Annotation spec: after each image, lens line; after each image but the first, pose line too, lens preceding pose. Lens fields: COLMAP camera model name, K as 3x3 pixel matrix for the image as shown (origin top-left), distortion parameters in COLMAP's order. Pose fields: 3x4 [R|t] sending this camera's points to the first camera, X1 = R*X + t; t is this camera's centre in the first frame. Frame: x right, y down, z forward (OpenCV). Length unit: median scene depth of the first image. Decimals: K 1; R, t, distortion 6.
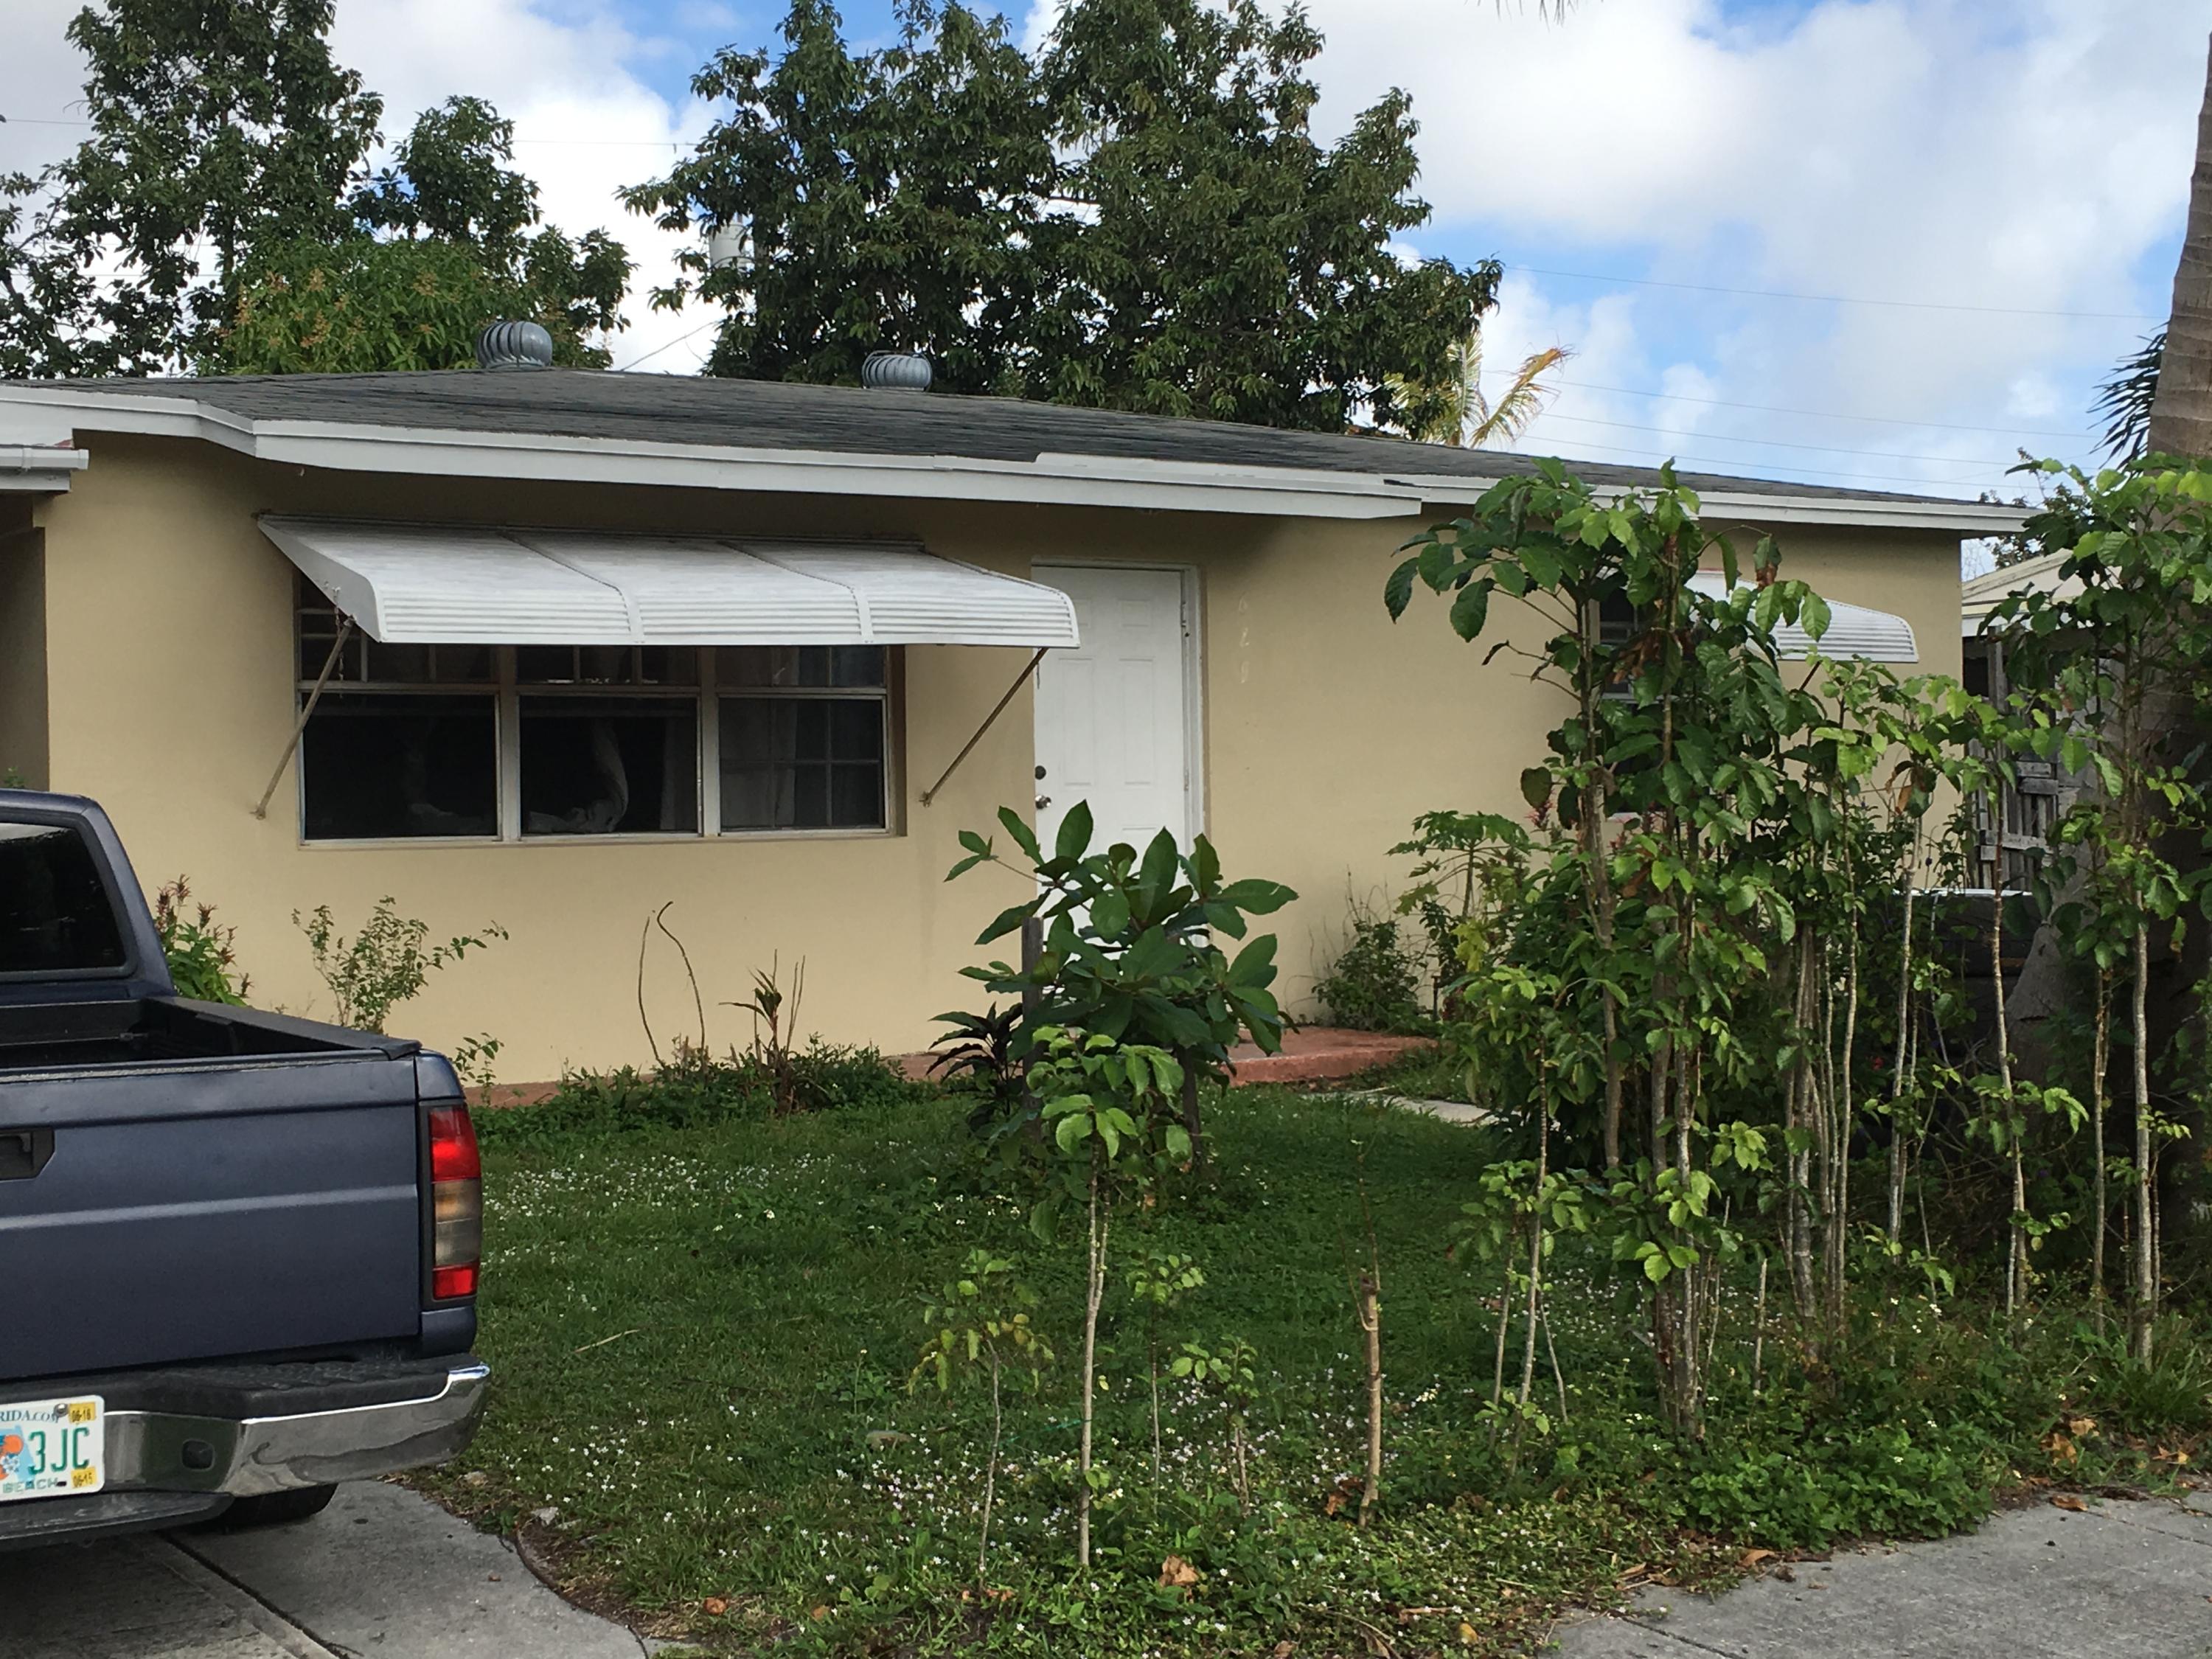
lens RADIAL K [[2987.7, 0, 1051.4], [0, 2987.7, 832.5], [0, 0, 1]] dist [0.035438, 0.050643]
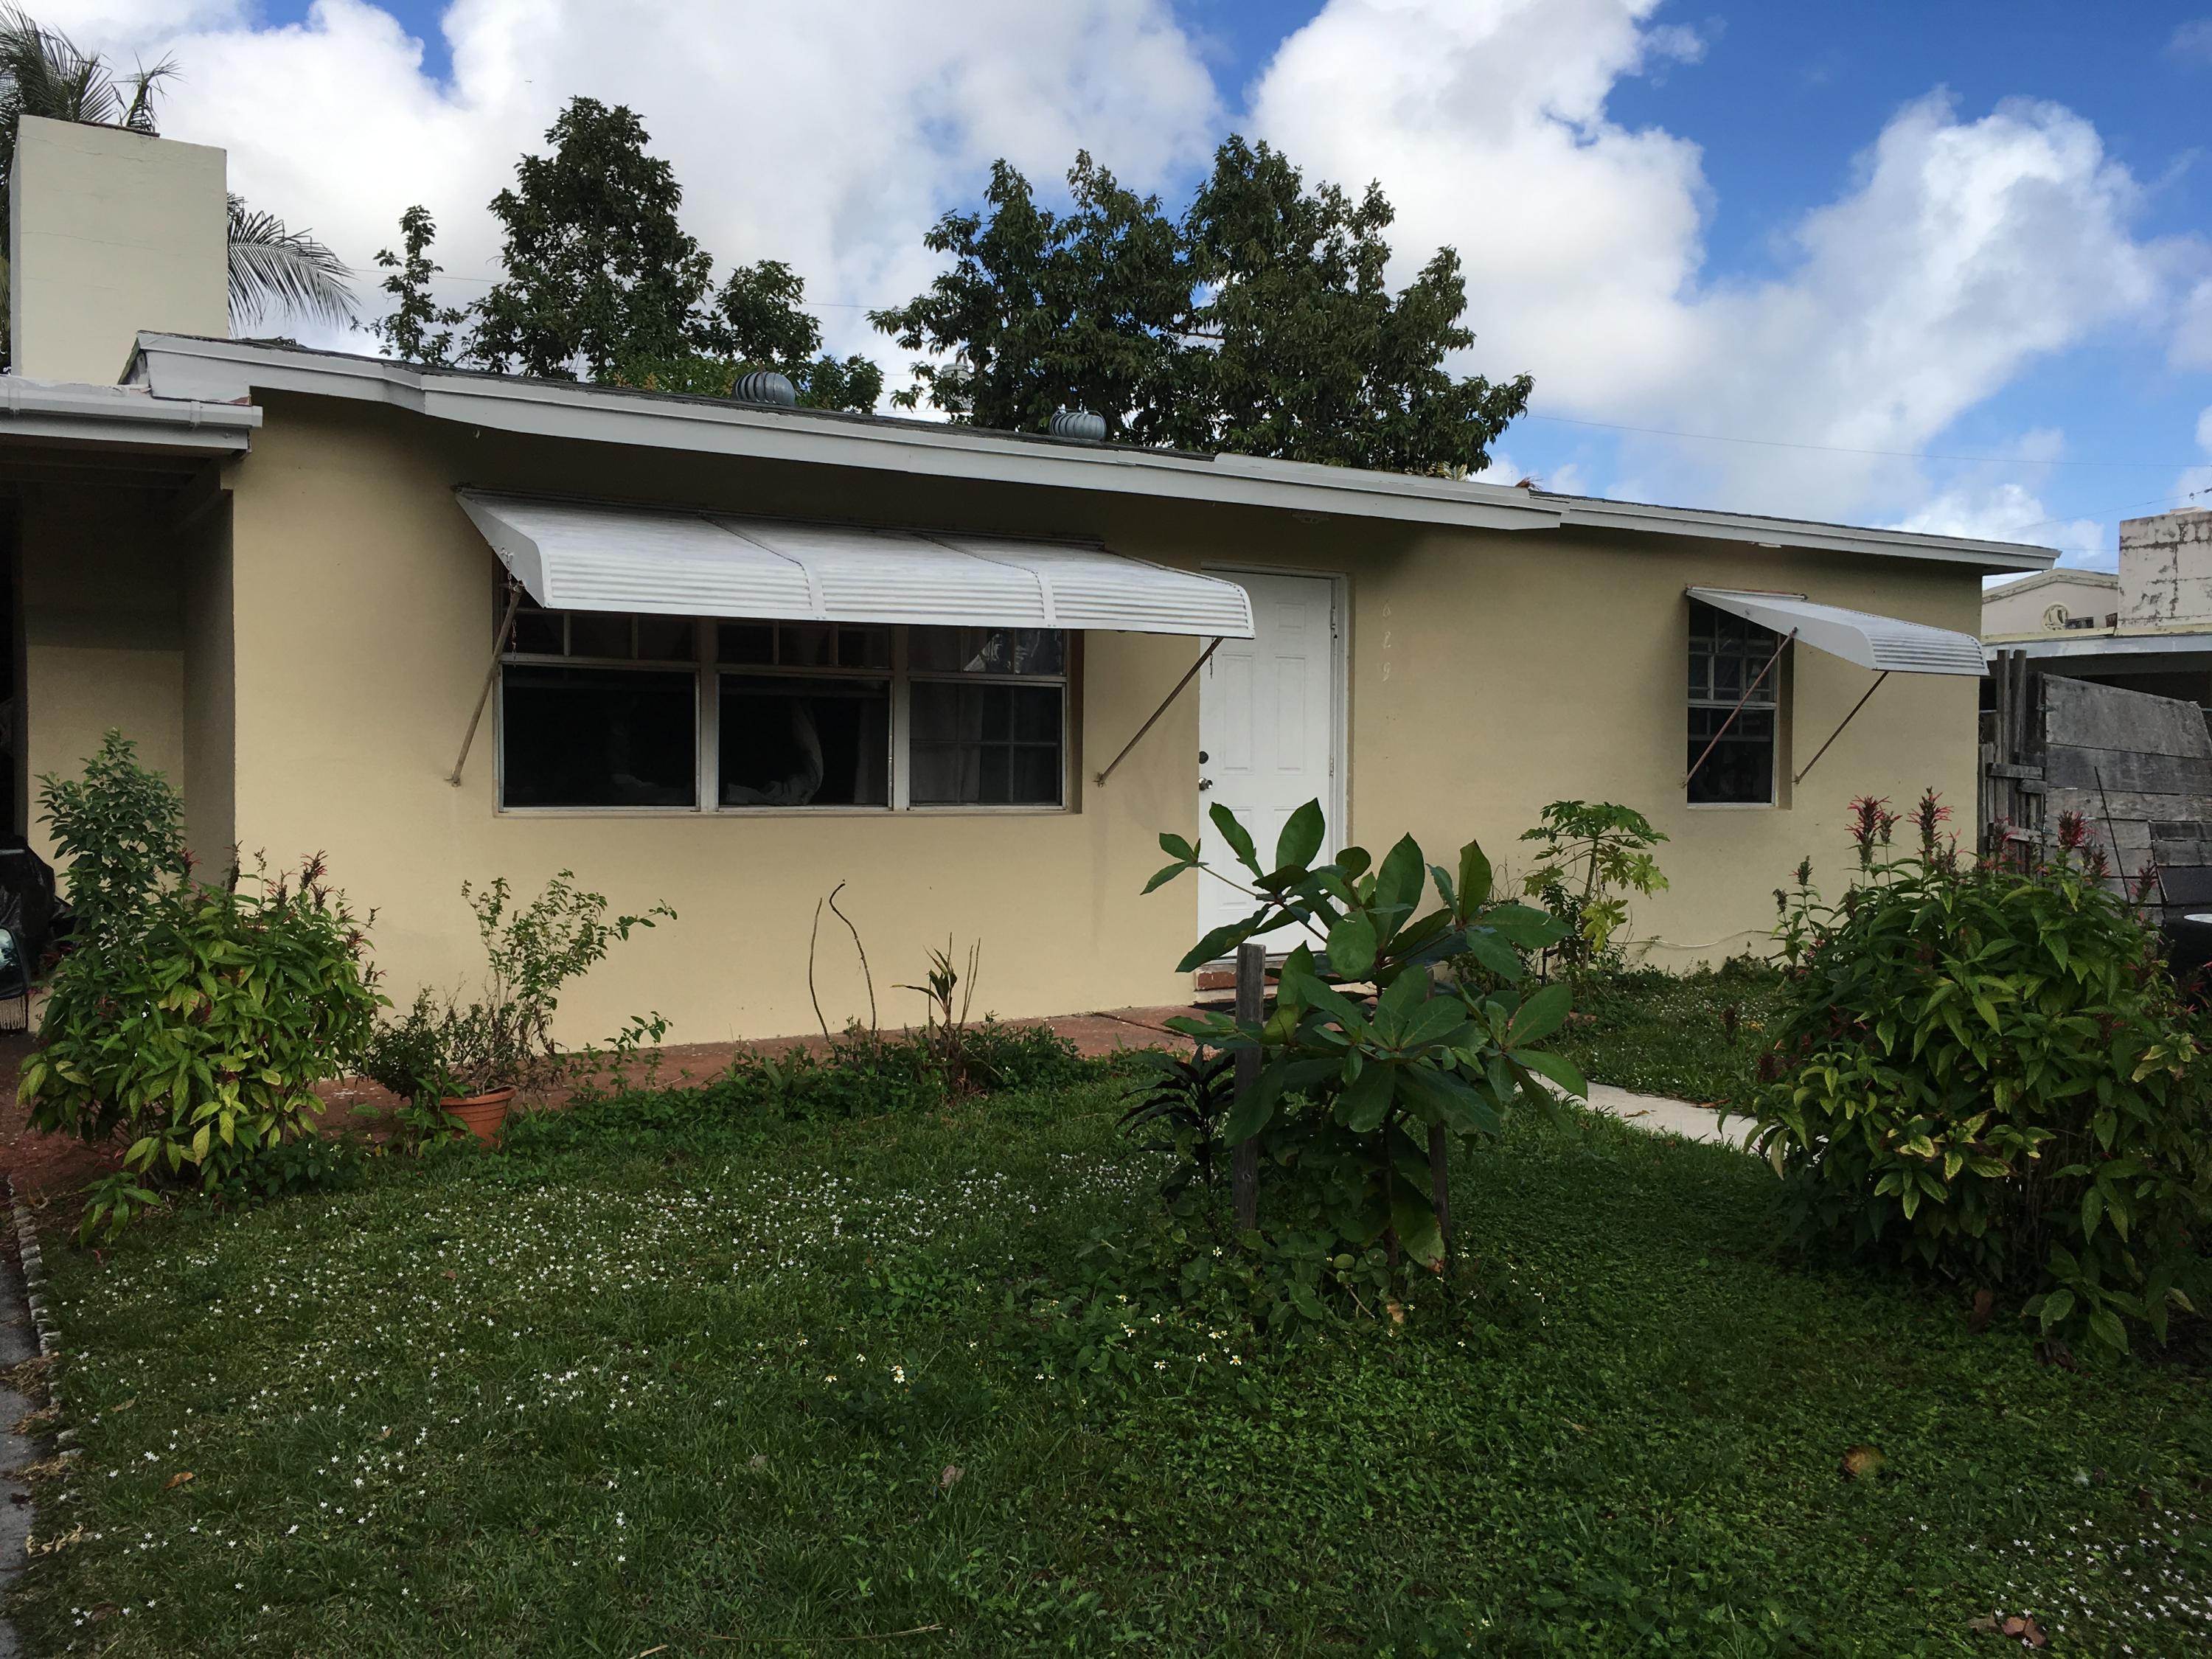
lens RADIAL K [[1763.4, 0, 1084.2], [0, 1763.4, 830.3], [0, 0, 1]] dist [0.072575, -0.076236]
pose [[0.999032, 0.025086, -0.036129, -0.027674], [-0.024176, 0.999385, 0.025414, -0.010411], [0.036744, -0.024516, 0.999024, 0.412901]]
